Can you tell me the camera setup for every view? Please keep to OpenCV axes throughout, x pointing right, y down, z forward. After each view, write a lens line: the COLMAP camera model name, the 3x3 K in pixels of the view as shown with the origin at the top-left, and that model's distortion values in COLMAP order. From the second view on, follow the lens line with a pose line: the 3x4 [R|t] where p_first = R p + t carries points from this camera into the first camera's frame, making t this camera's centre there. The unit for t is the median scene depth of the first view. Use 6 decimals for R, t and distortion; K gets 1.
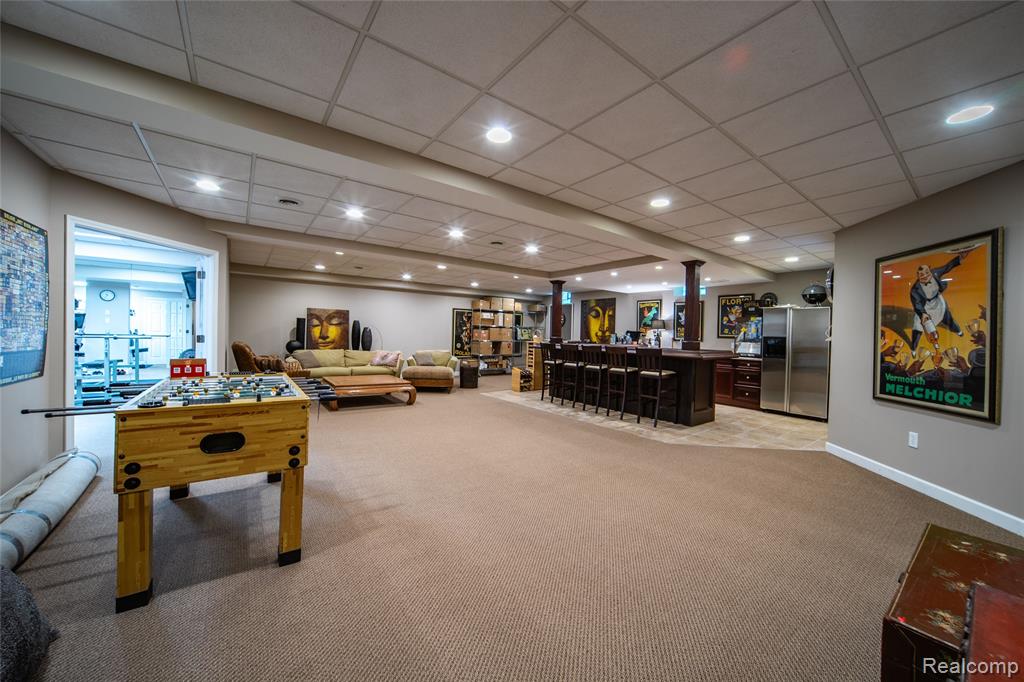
lens RADIAL K [[375.3, 0, 520.2], [0, 375.3, 337.8], [0, 0, 1]] dist [-0.007721, 0.000659]
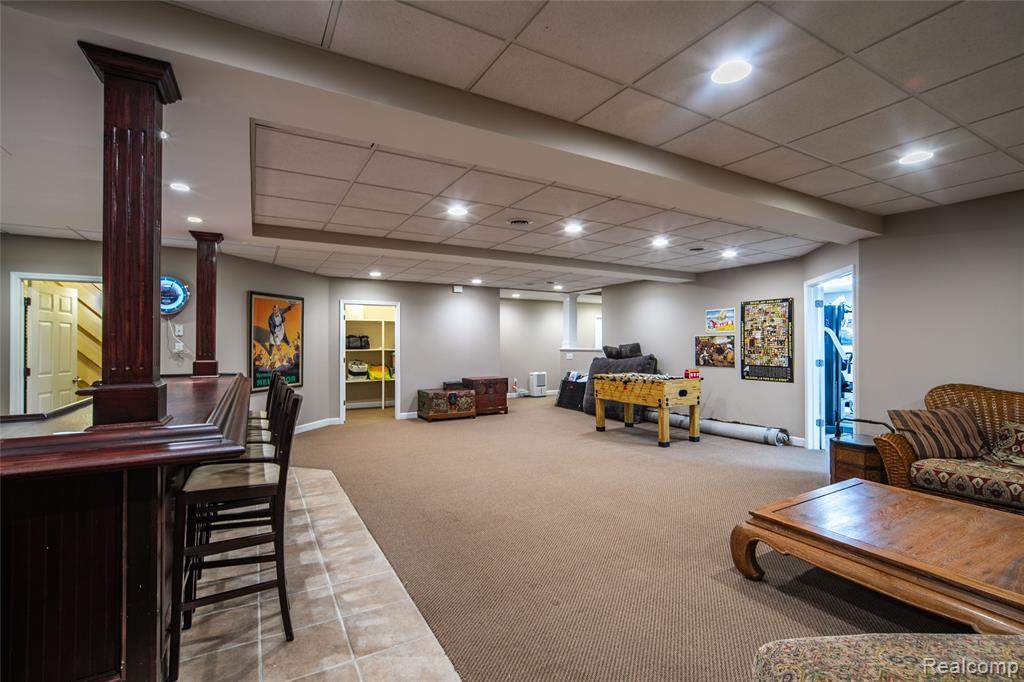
lens RADIAL K [[460.8, 0, 509.6], [0, 460.8, 340.3], [0, 0, 1]] dist [-0.004724, 0.003843]
pose [[-0.989385, -0.020814, 0.143817, -0.100013], [-0.020238, 0.999780, 0.005467, -0.026009], [-0.143900, 0.002498, -0.989589, 1.100257]]
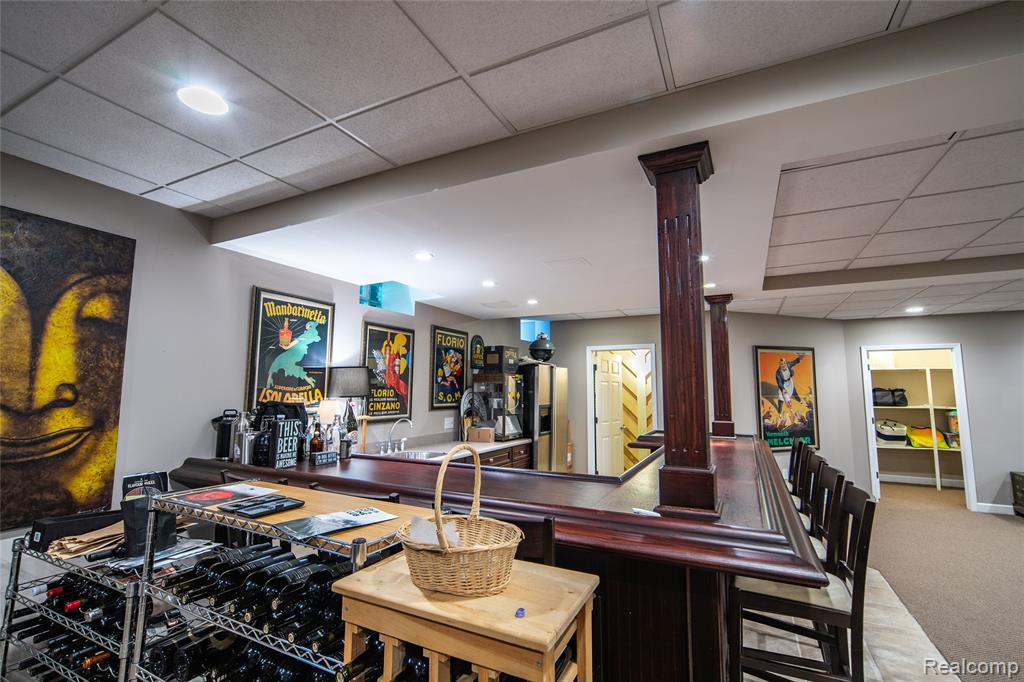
lens RADIAL K [[460.8, 0, 508.7], [0, 460.8, 340.5], [0, 0, 1]] dist [-0.004724, 0.003843]
pose [[-0.428888, 0.074583, 0.900273, -0.063141], [-0.004773, 0.996385, -0.084819, -0.037534], [-0.903345, -0.040675, -0.426982, 1.084437]]
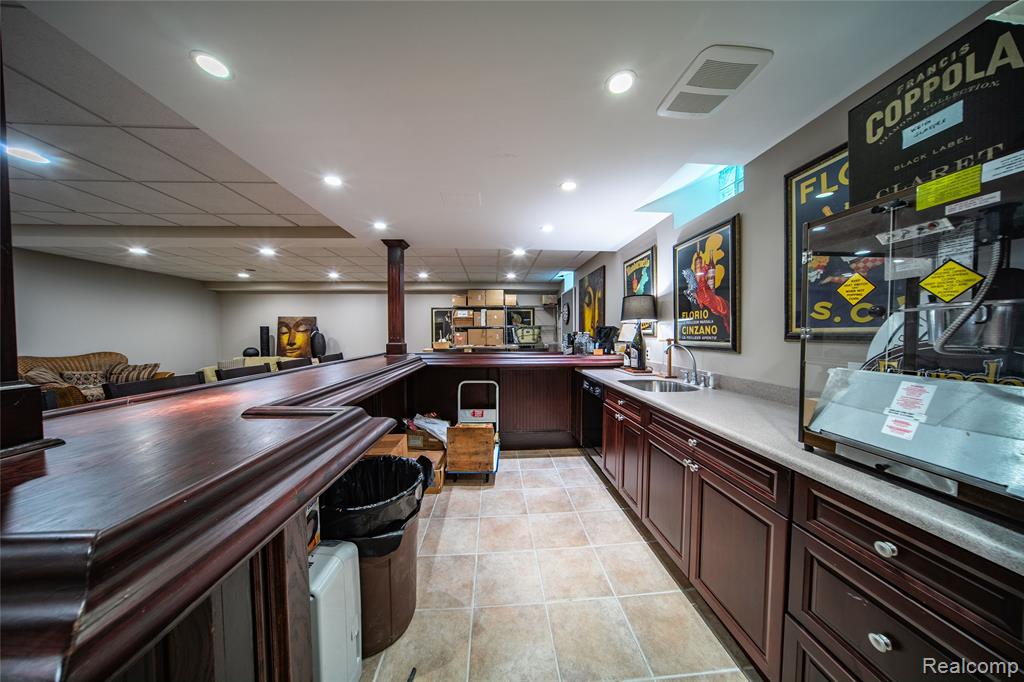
lens RADIAL K [[294.3, 0, 514.6], [0, 294.3, 341.1], [0, 0, 1]] dist [-0.000376, 0.000139]
pose [[0.828820, -0.011400, -0.559400, 0.450298], [0.018348, 0.999808, 0.006809, -0.003761], [0.559215, -0.015907, 0.828870, 0.676012]]
